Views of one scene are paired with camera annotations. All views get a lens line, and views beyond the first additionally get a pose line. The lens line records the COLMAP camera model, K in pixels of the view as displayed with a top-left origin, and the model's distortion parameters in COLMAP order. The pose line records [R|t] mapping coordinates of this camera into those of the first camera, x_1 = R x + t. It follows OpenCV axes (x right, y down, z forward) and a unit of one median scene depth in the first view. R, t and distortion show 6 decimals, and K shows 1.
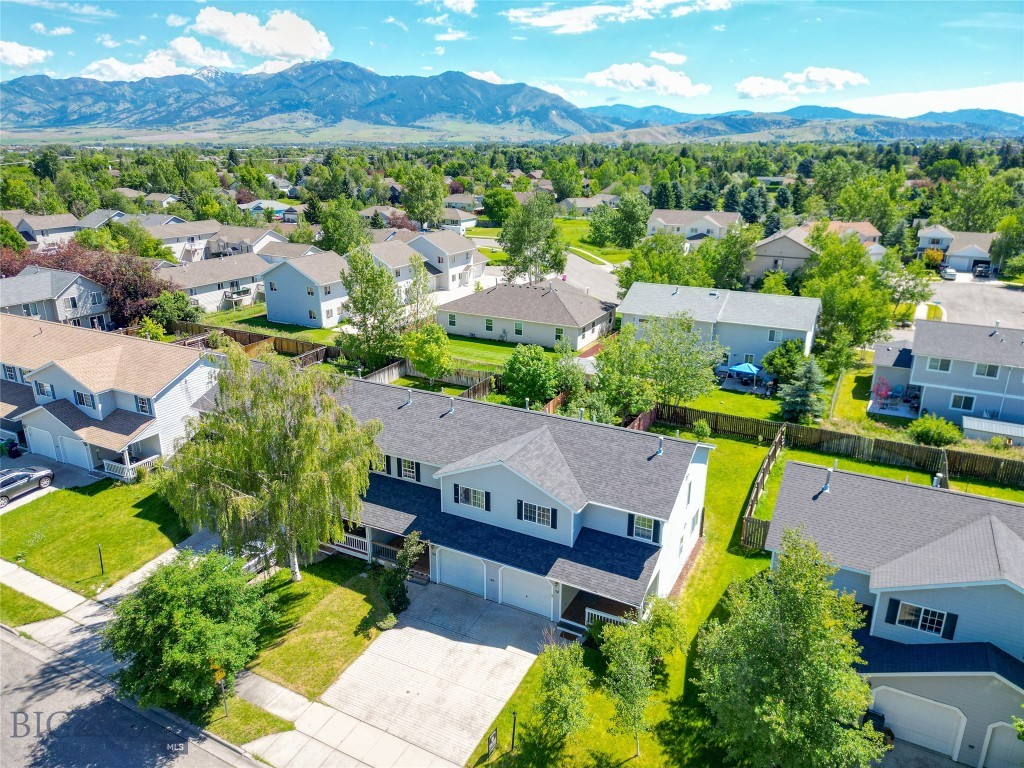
lens RADIAL K [[721.8, 0, 510.4], [0, 721.8, 381.8], [0, 0, 1]] dist [0.055685, -0.044900]
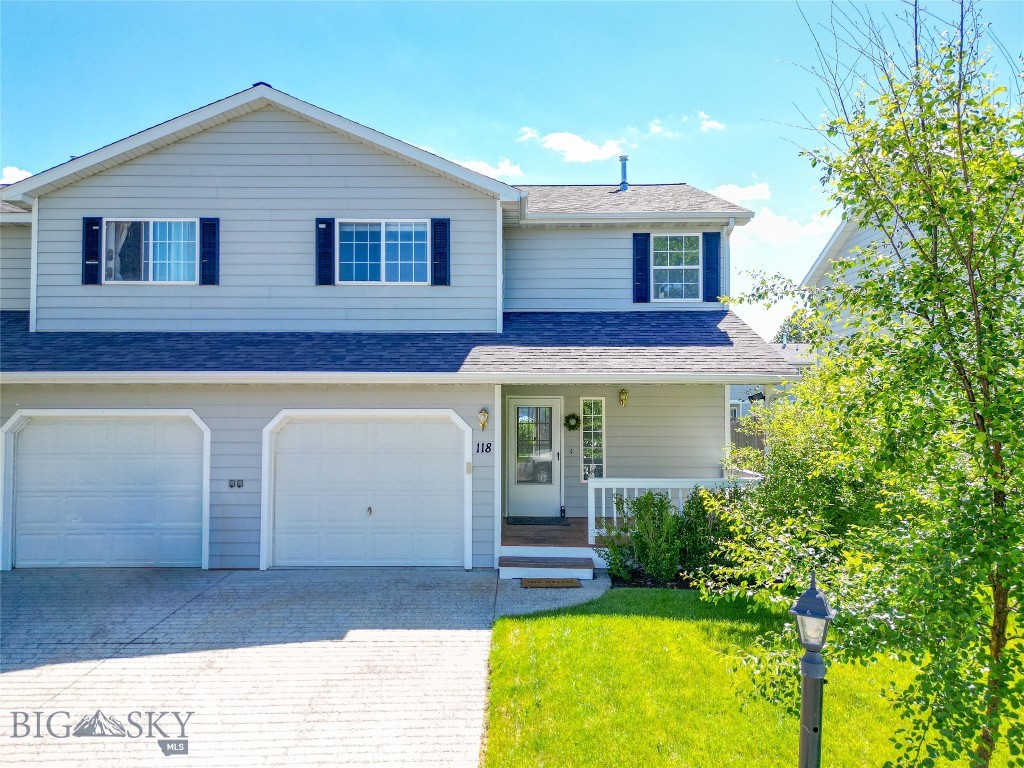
lens RADIAL K [[721.8, 0, 520.6], [0, 721.8, 394.1], [0, 0, 1]] dist [0.055685, -0.044900]
pose [[0.884852, 0.007970, 0.465804, -0.058553], [0.148597, 0.942800, -0.298409, 0.336993], [-0.441538, 0.333265, 0.833054, 0.688949]]
